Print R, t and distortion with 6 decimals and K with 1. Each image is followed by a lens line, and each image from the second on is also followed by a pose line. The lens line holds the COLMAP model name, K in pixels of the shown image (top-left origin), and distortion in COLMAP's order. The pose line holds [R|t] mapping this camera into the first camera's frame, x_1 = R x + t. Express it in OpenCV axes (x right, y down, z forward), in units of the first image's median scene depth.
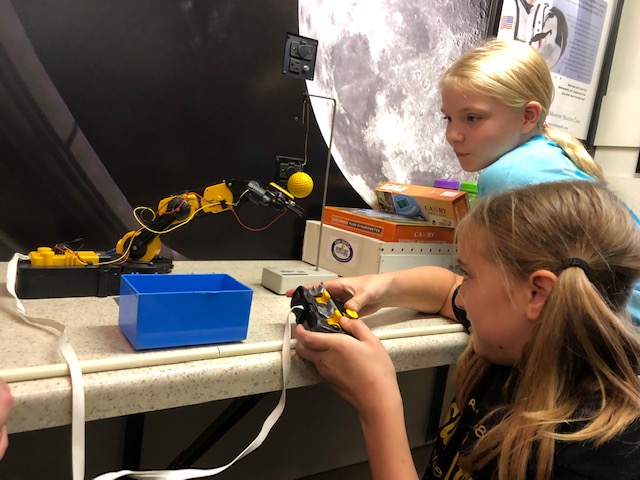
lens RADIAL K [[536.9, 0, 320.1], [0, 536.9, 240.9], [0, 0, 1]] dist [0.038202, -0.040570]
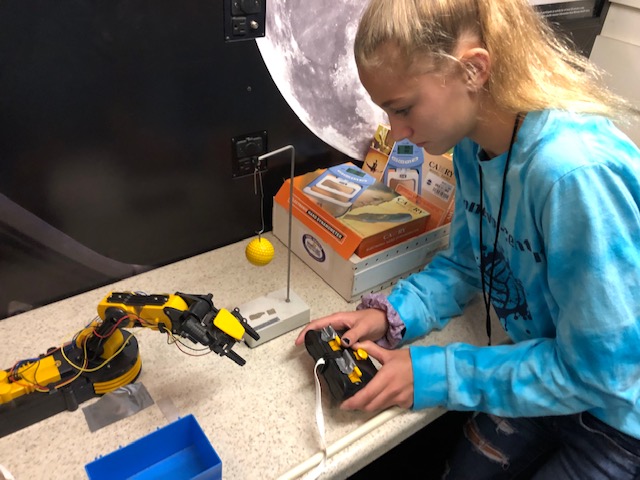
lens RADIAL K [[536.9, 0, 320.1], [0, 536.9, 238.8], [0, 0, 1]] dist [0.038202, -0.040570]
pose [[0.997768, -0.066209, 0.008705, 0.039984], [0.054797, 0.886254, 0.459947, -0.382759], [-0.038168, -0.458443, 0.887904, 0.154717]]
